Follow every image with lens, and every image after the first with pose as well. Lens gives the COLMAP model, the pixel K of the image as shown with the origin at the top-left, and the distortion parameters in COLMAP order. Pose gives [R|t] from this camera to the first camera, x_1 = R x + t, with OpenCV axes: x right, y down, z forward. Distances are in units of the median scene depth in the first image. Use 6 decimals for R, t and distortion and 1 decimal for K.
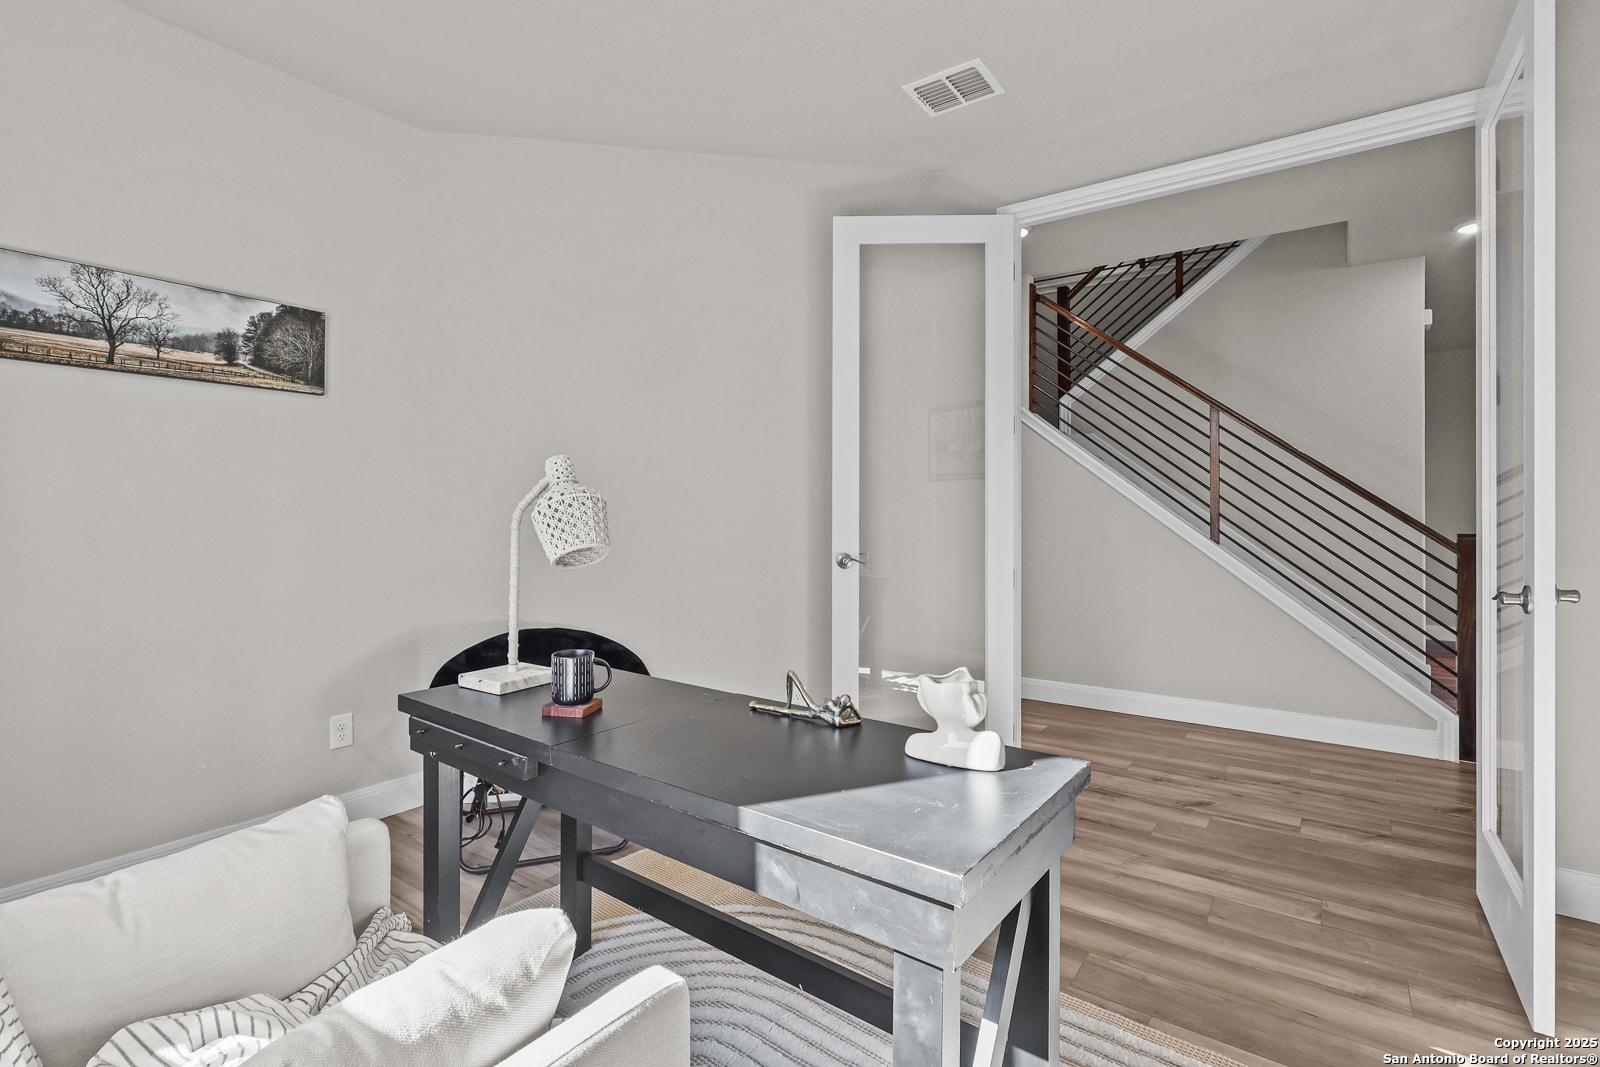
lens RADIAL K [[738.8, 0, 805.5], [0, 738.8, 517.5], [0, 0, 1]] dist [-0.000047, 0.000804]
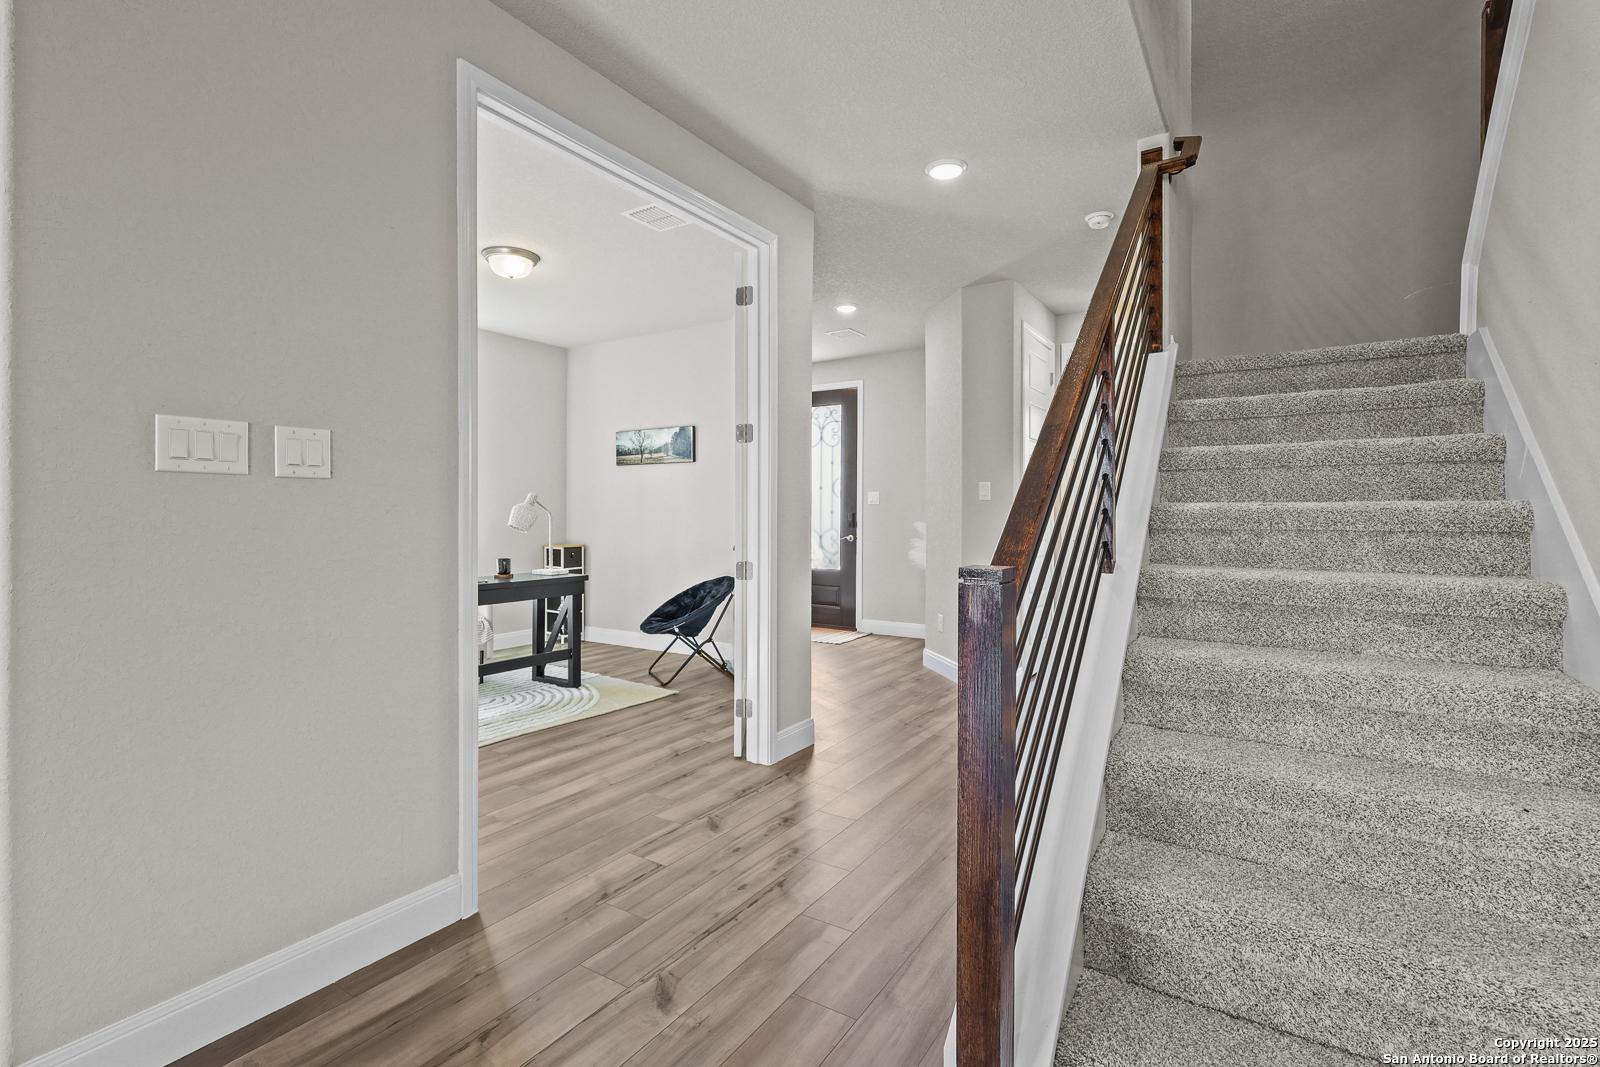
lens RADIAL K [[738.8, 0, 783.3], [0, 738.8, 511.3], [0, 0, 1]] dist [-0.000047, 0.000804]
pose [[0.051386, -0.013126, -0.998593, 1.726848], [-0.015938, 0.999775, -0.013962, 0.014209], [0.998552, 0.016633, 0.051165, 1.227474]]
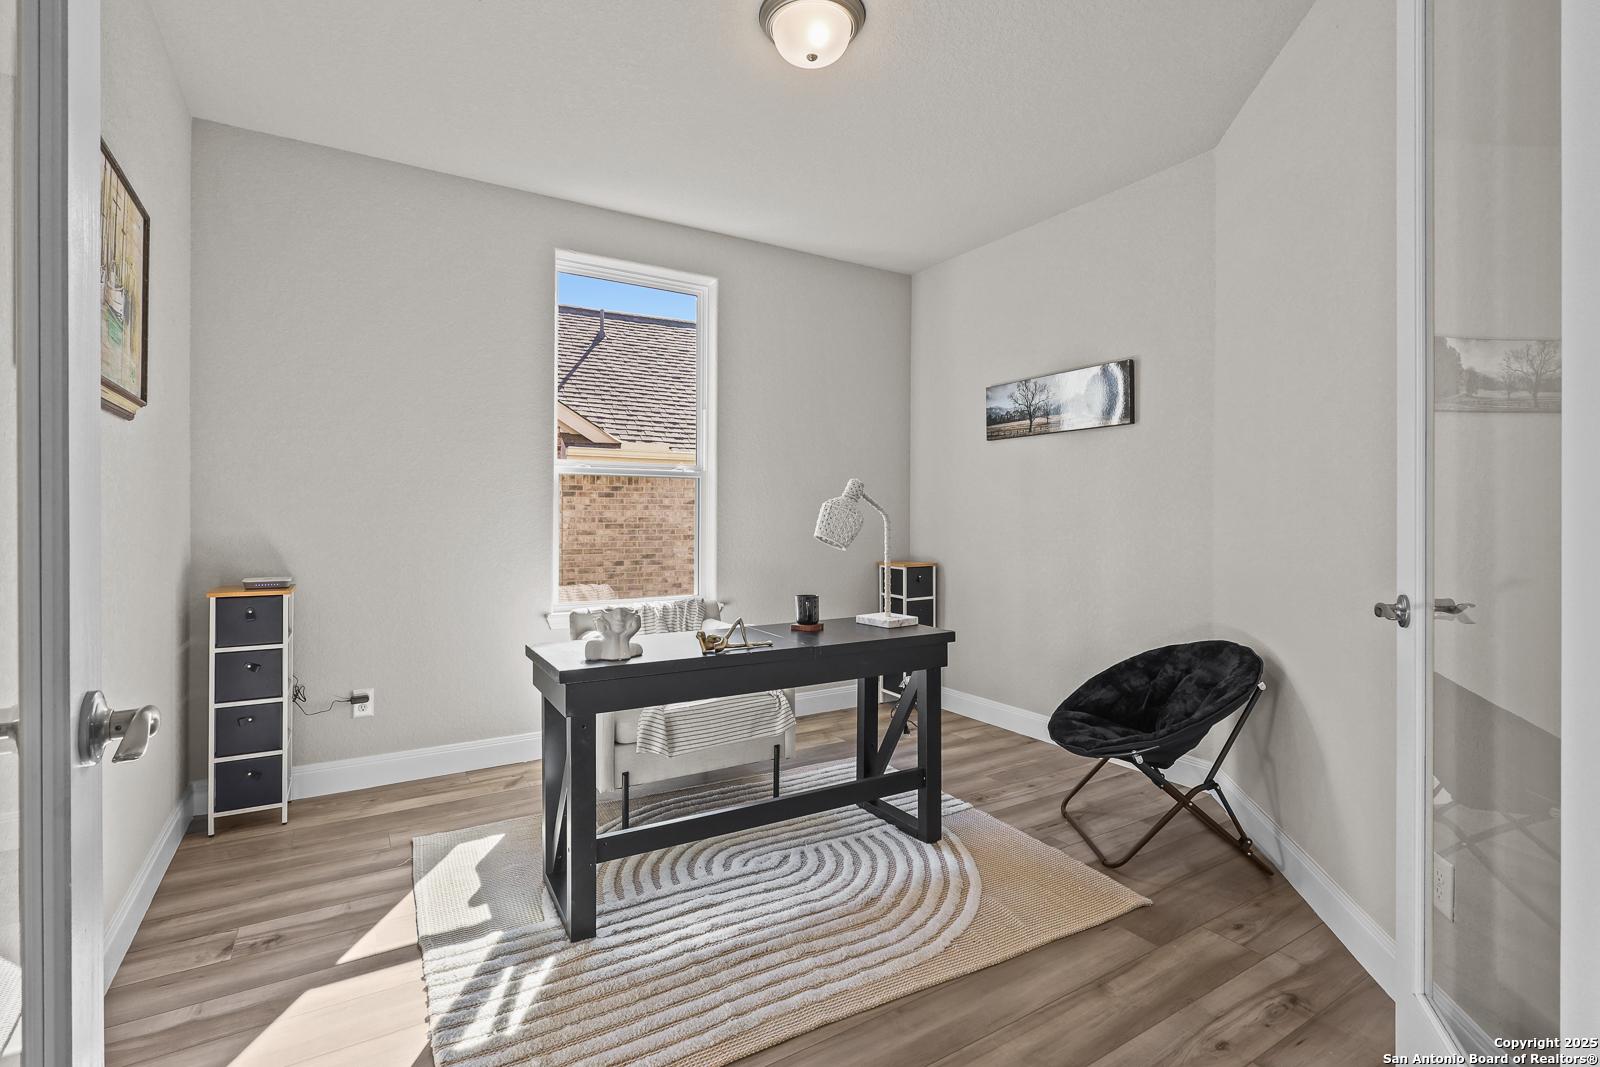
lens RADIAL K [[738.8, 0, 802.0], [0, 738.8, 523.1], [0, 0, 1]] dist [-0.000047, 0.000804]
pose [[-0.363165, -0.001173, -0.931724, 0.793024], [-0.017465, 0.999832, 0.005549, 0.009399], [0.931561, 0.018287, -0.363125, 0.989962]]
